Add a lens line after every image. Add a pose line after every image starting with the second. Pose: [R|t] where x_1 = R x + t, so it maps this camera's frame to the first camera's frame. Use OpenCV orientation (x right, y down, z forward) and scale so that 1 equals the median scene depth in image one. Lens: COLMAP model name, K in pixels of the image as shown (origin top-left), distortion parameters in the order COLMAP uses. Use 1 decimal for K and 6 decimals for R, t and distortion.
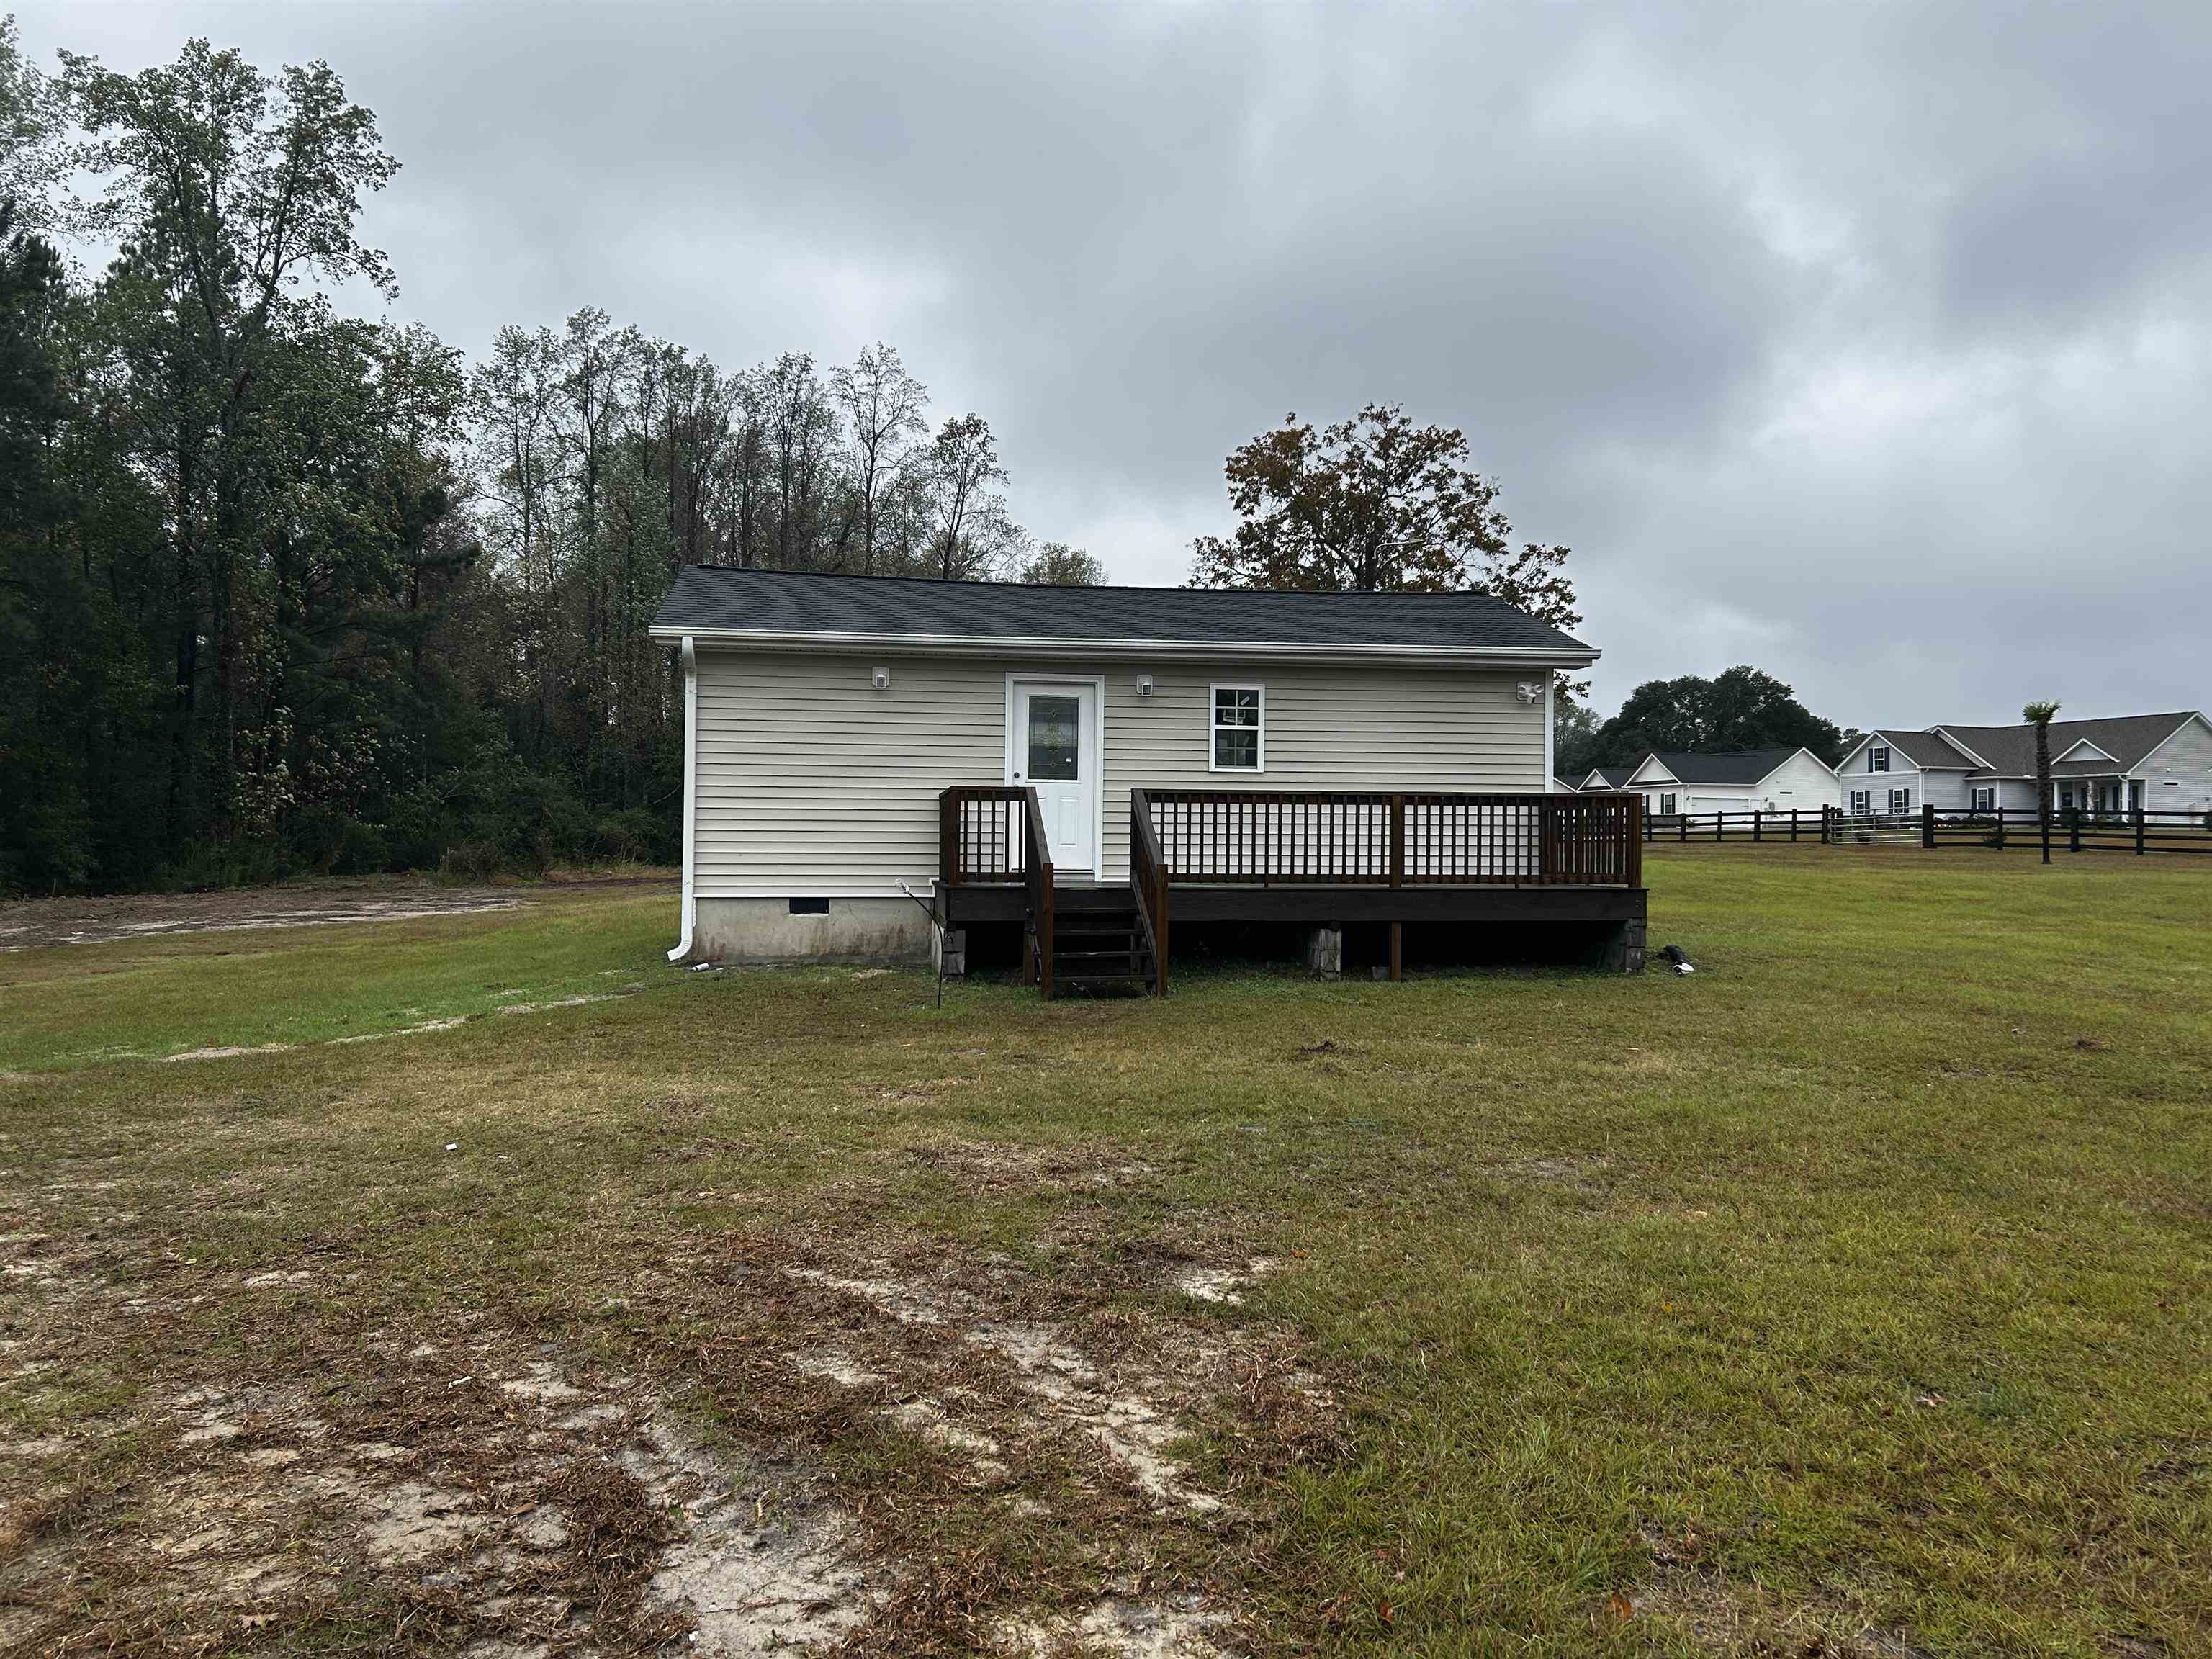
lens RADIAL K [[1632.3, 0, 1110.7], [0, 1632.3, 871.8], [0, 0, 1]] dist [0.063826, -0.075839]
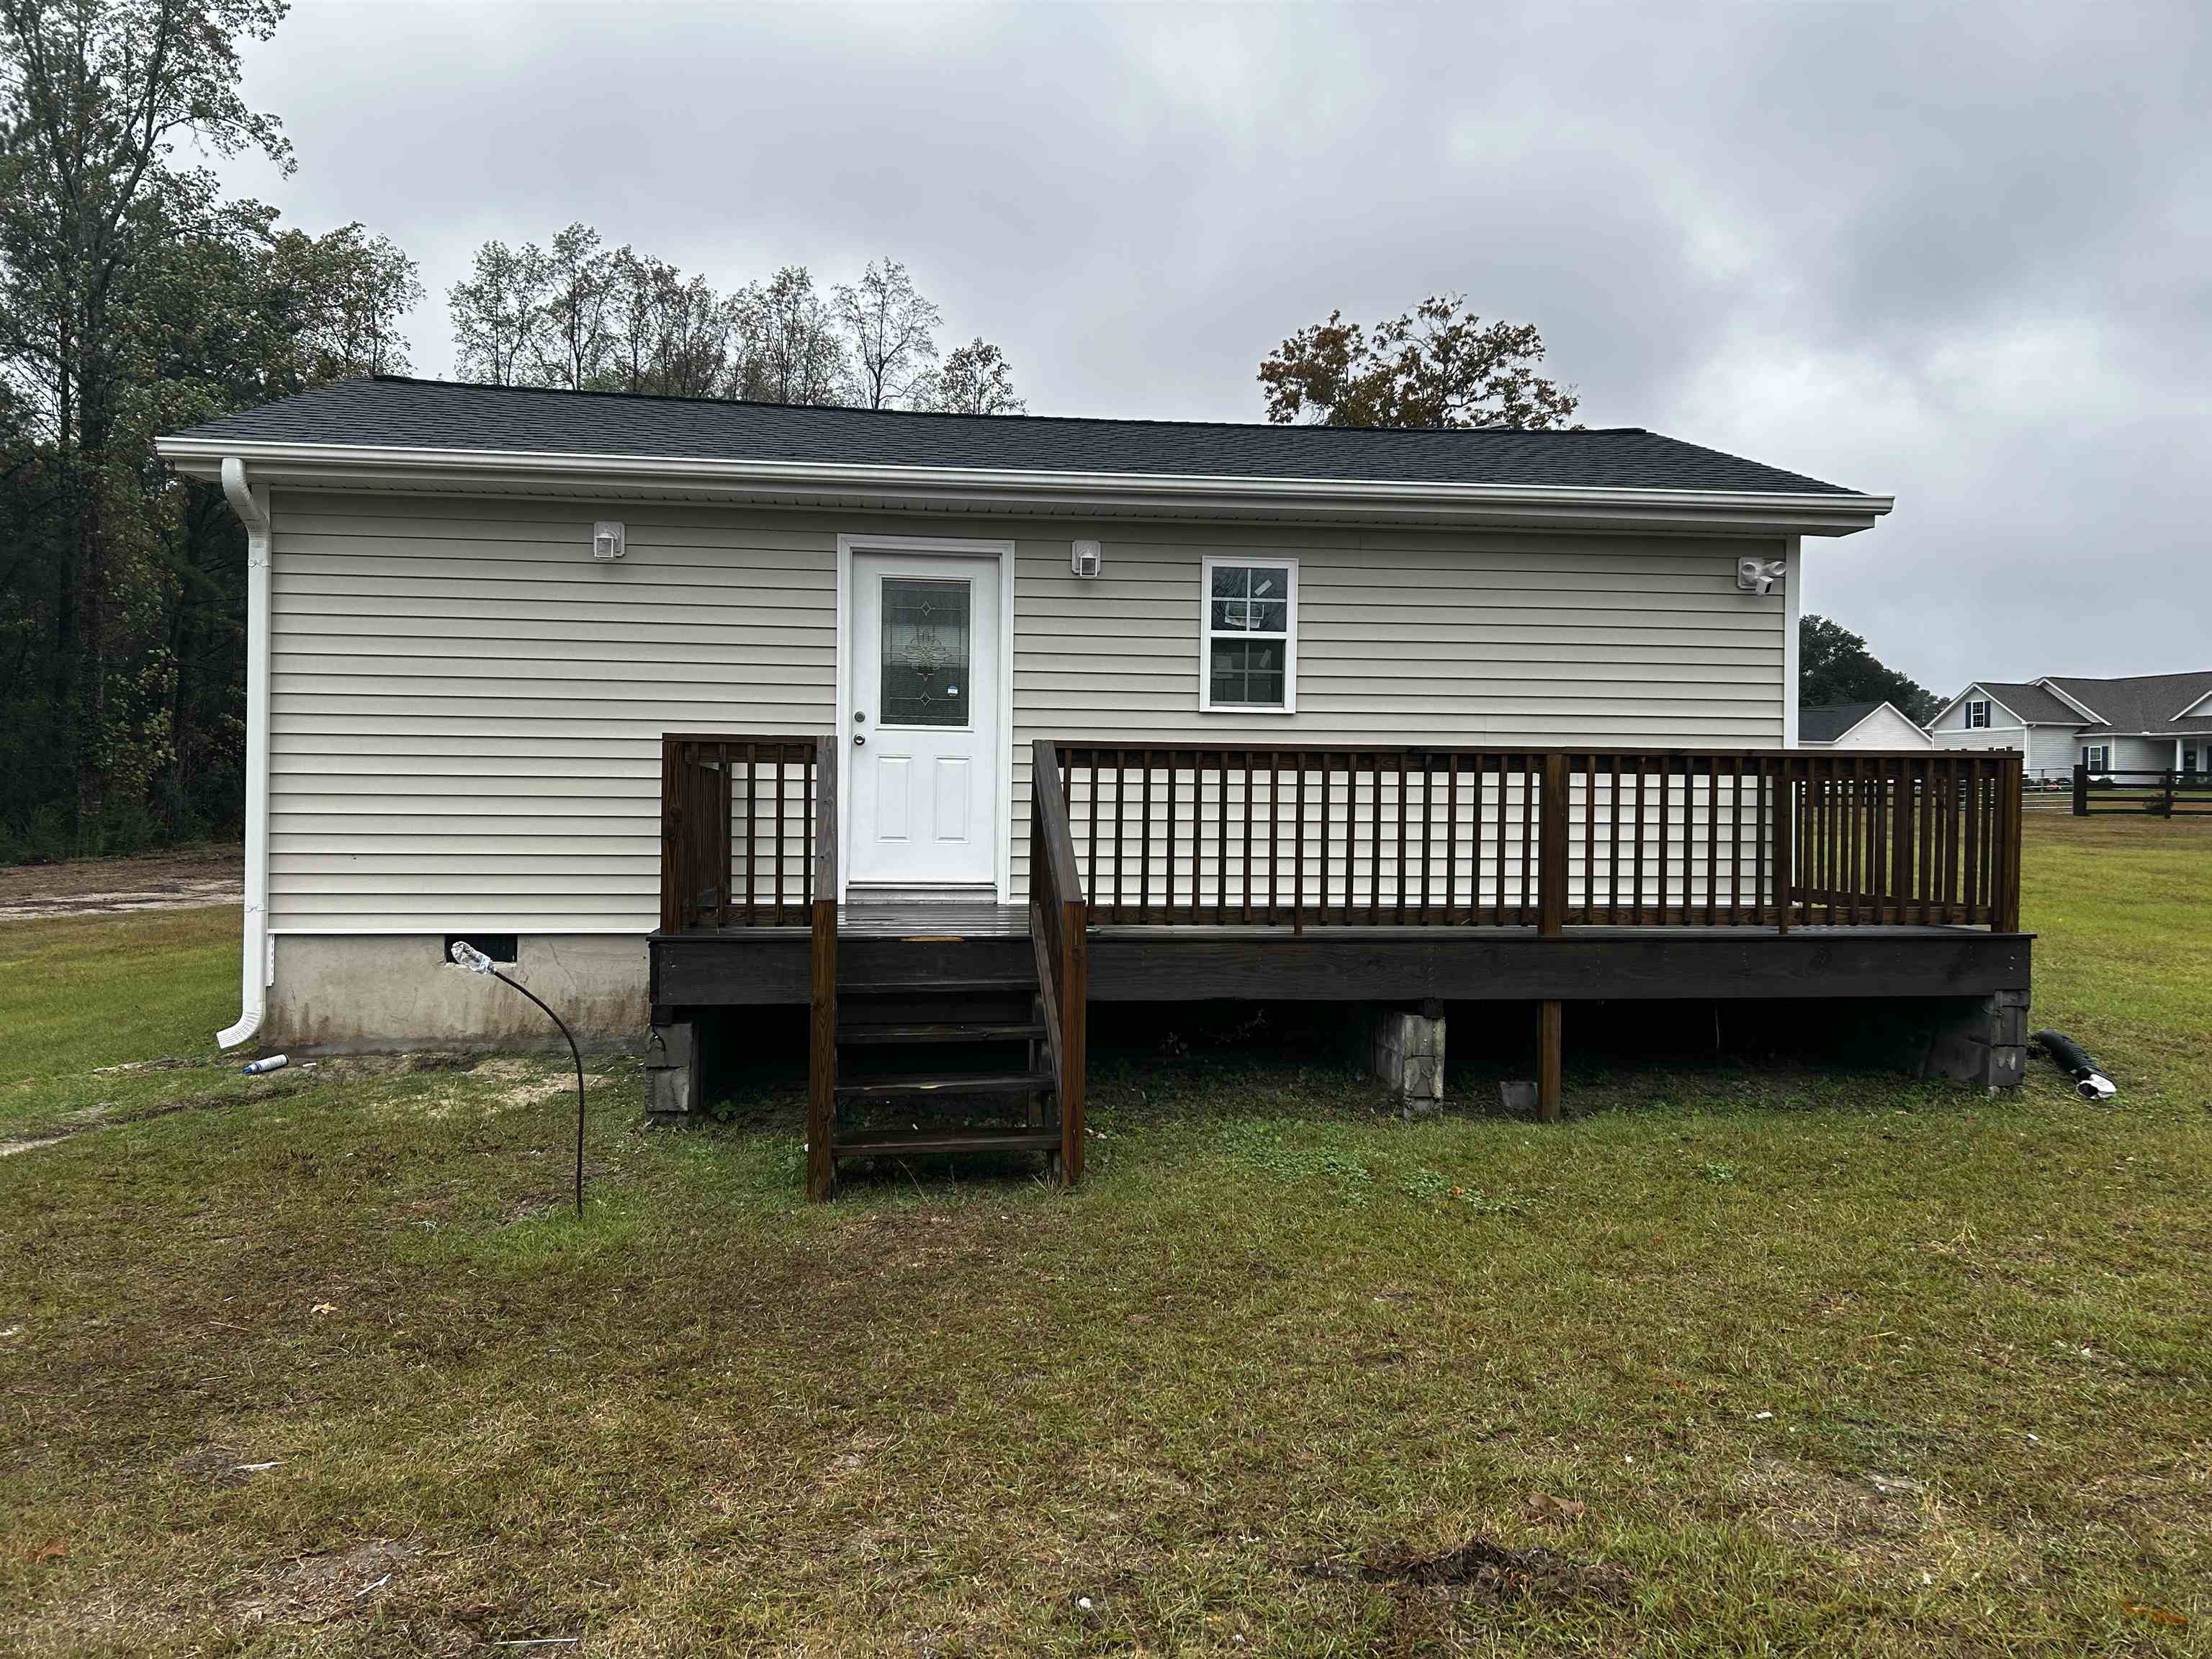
lens RADIAL K [[1653.0, 0, 1113.9], [0, 1653.0, 831.8], [0, 0, 1]] dist [0.055081, -0.051994]
pose [[0.999780, 0.003266, -0.020715, 0.042294], [-0.003230, 0.999993, 0.001782, -0.020214], [0.020720, -0.001715, 0.999784, 0.420751]]
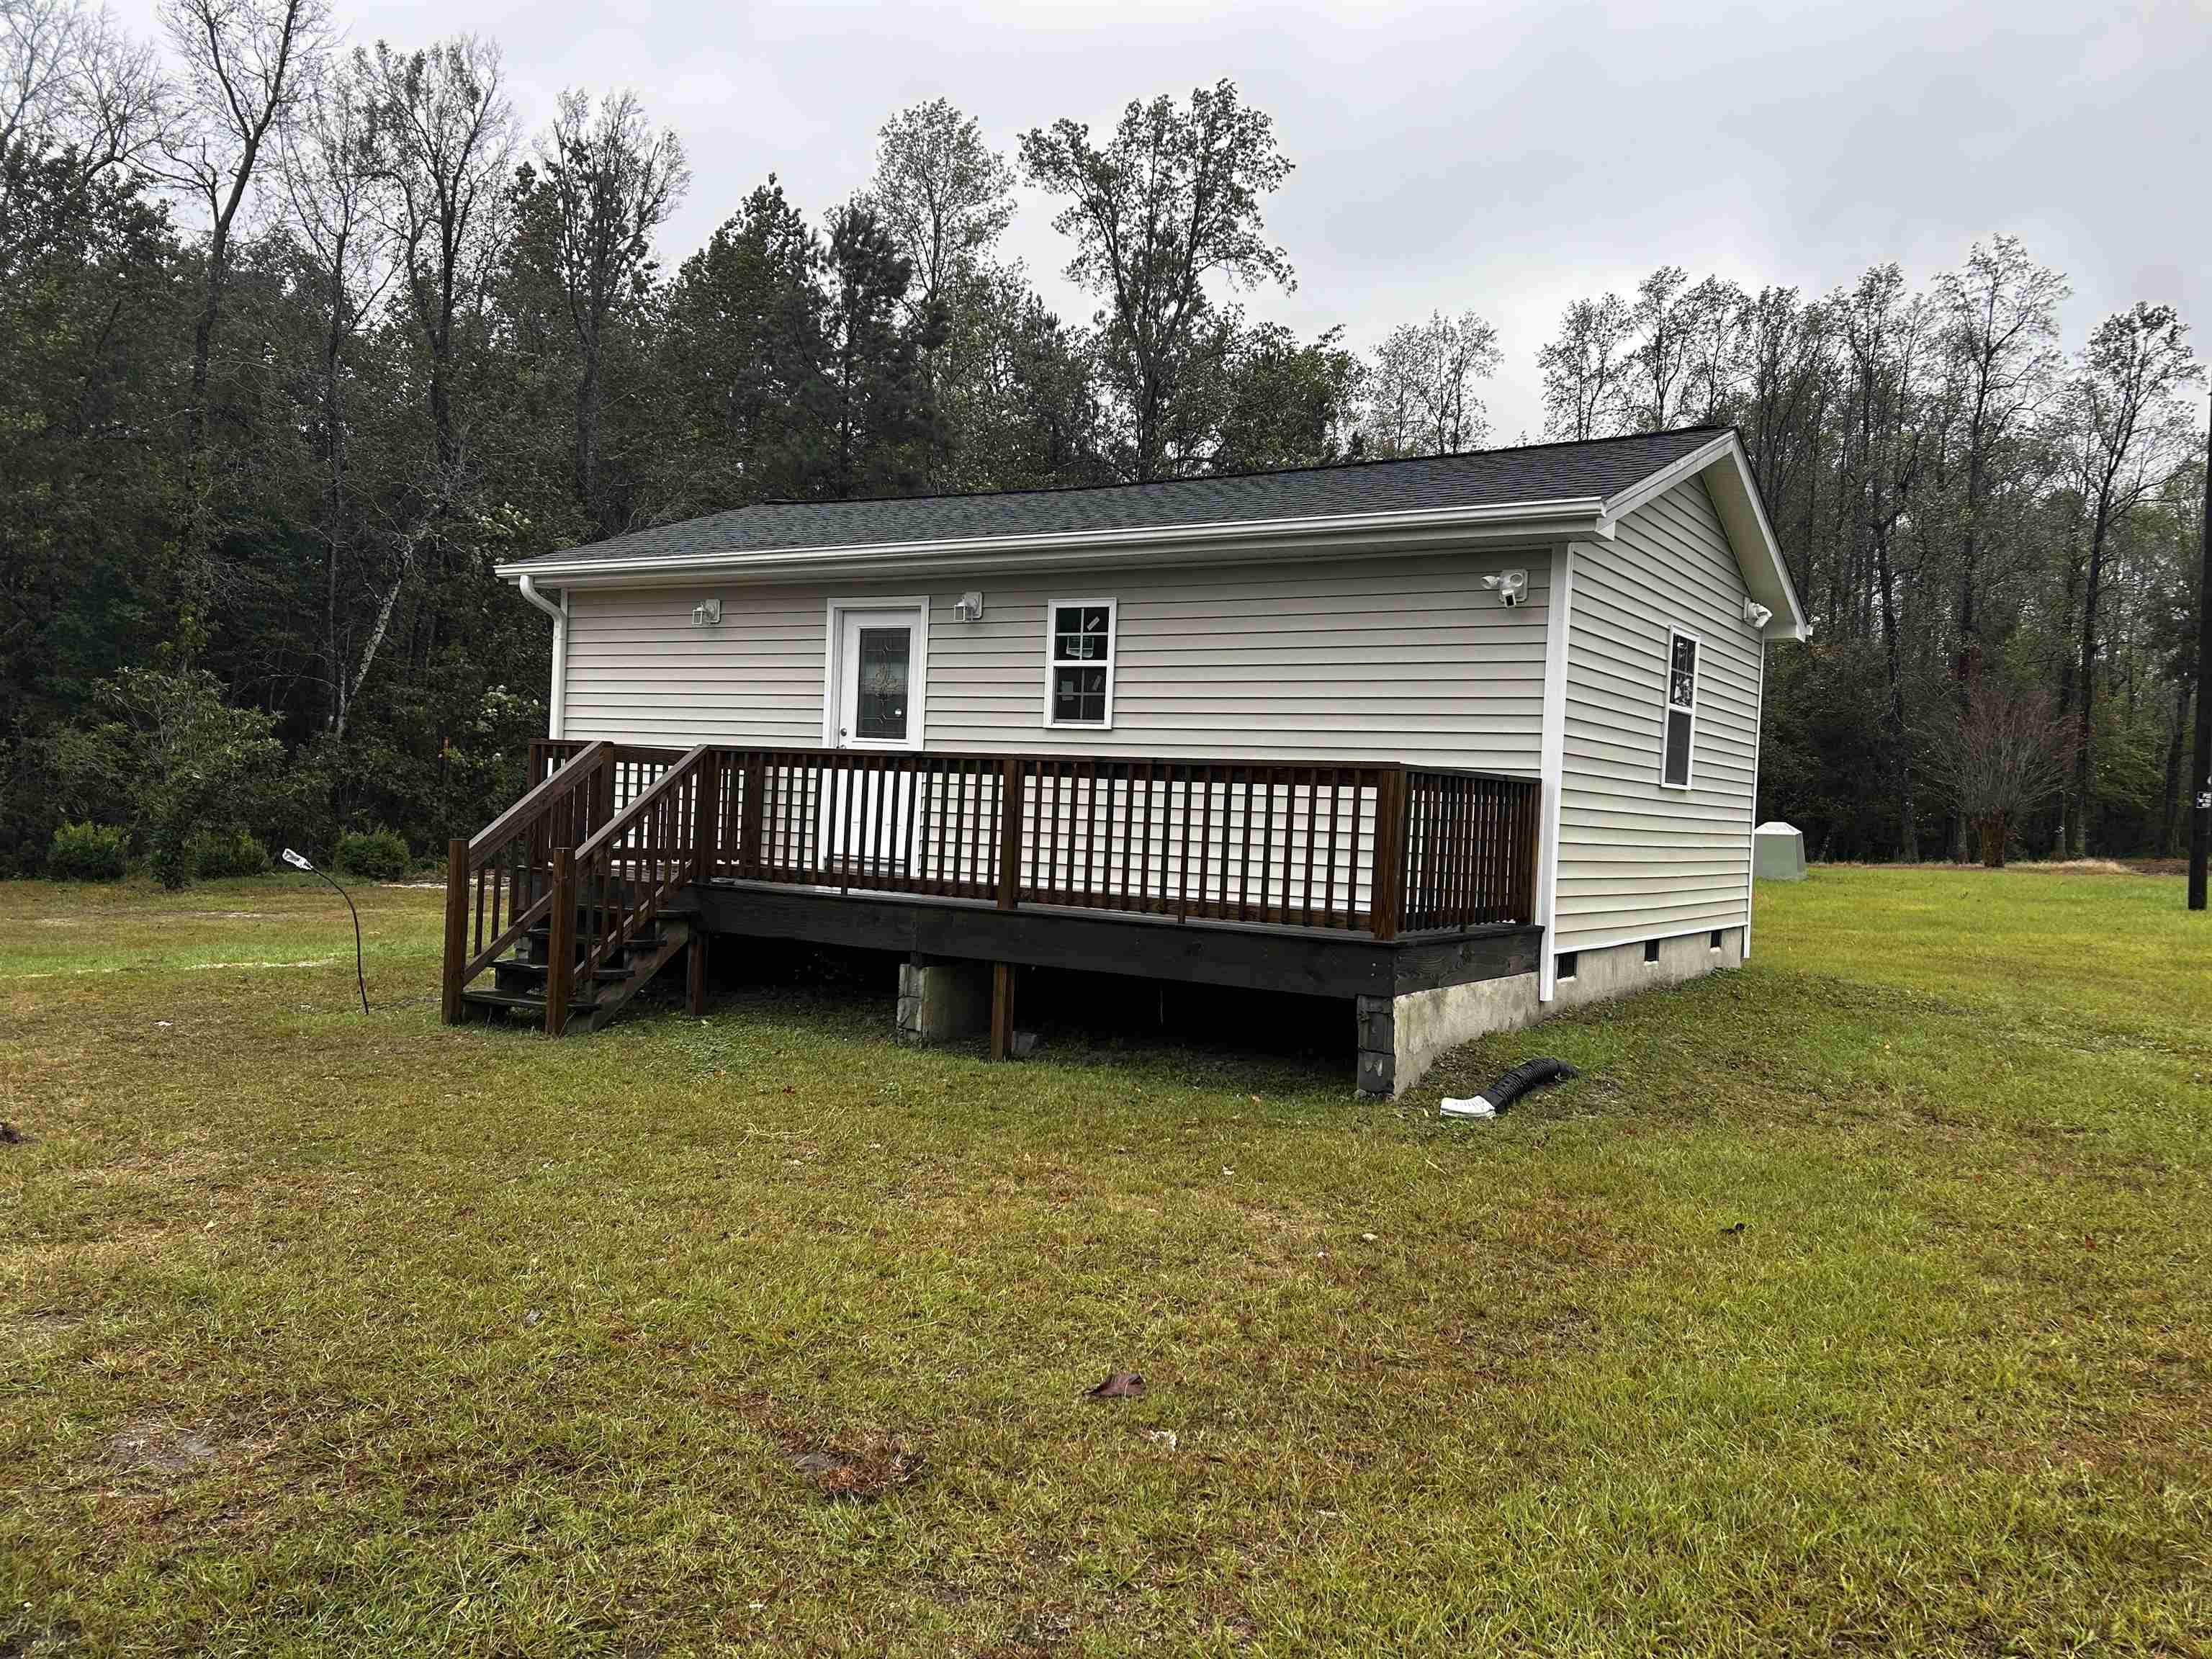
lens RADIAL K [[1659.0, 0, 1108.9], [0, 1659.0, 806.4], [0, 0, 1]] dist [0.067487, -0.049679]
pose [[0.749179, 0.028564, -0.661751, 0.547102], [-0.050506, 0.998625, -0.014074, -0.019288], [0.660439, 0.043966, 0.749592, 0.490651]]
